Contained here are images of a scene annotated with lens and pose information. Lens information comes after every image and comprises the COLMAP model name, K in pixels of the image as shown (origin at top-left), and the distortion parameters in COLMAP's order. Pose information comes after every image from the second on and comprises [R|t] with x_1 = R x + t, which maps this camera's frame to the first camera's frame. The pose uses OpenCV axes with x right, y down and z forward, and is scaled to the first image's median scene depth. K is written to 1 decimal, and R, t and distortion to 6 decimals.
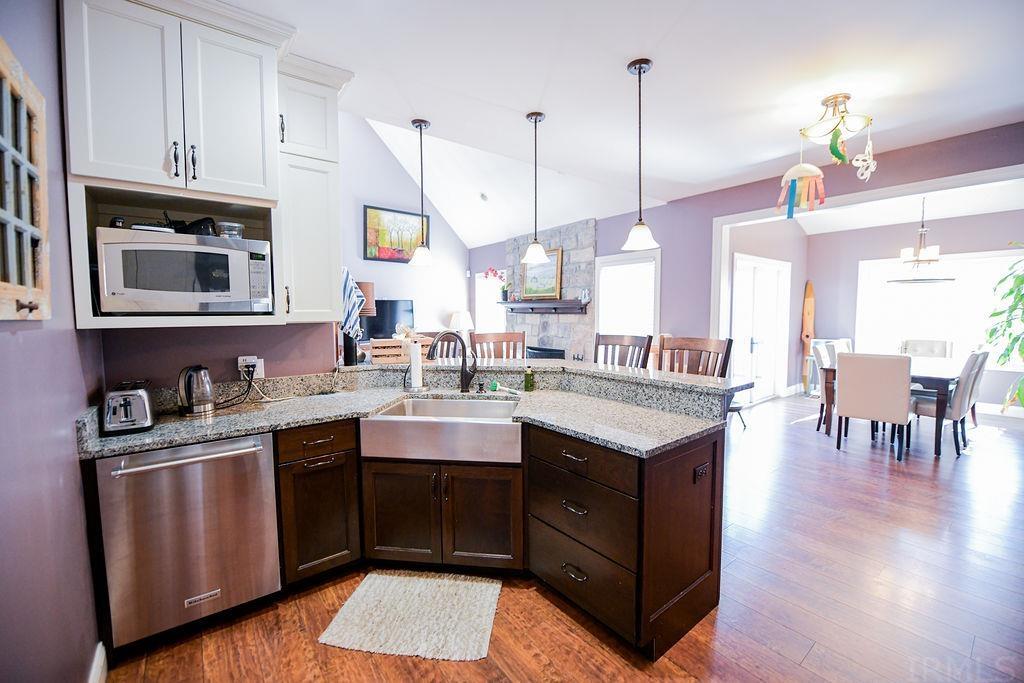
lens RADIAL K [[411.3, 0, 510.3], [0, 411.3, 335.9], [0, 0, 1]] dist [-0.014328, -0.000794]
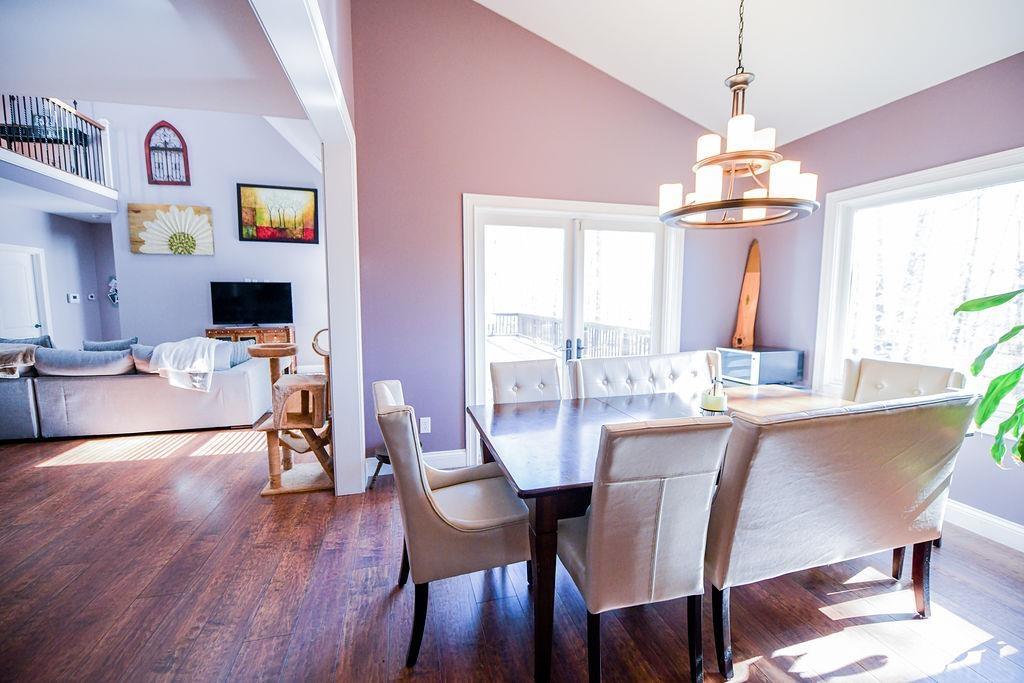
lens RADIAL K [[411.3, 0, 501.4], [0, 411.3, 339.3], [0, 0, 1]] dist [-0.014328, -0.000794]
pose [[0.915721, 0.049398, -0.398767, 0.621717], [-0.032275, 0.998250, 0.049545, -0.017022], [0.400517, -0.032500, 0.915713, 0.344799]]
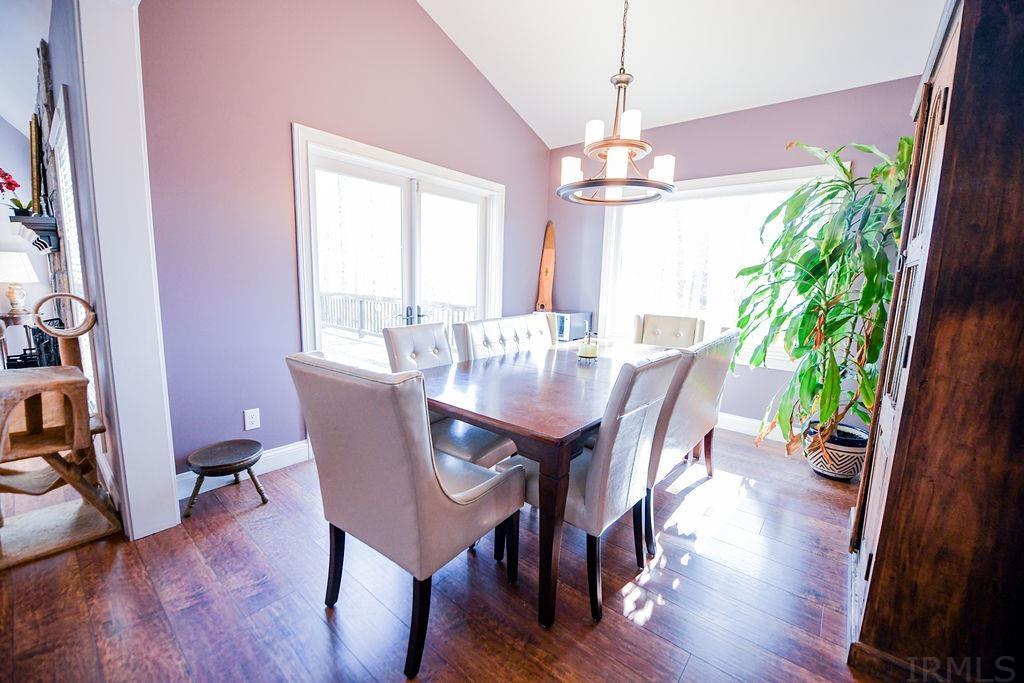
lens RADIAL K [[411.3, 0, 503.6], [0, 411.3, 339.8], [0, 0, 1]] dist [-0.014328, -0.000794]
pose [[0.978913, 0.010104, 0.204027, 0.507721], [-0.028566, 0.995733, 0.087748, -0.001499], [-0.202270, -0.091726, 0.975025, 0.344320]]
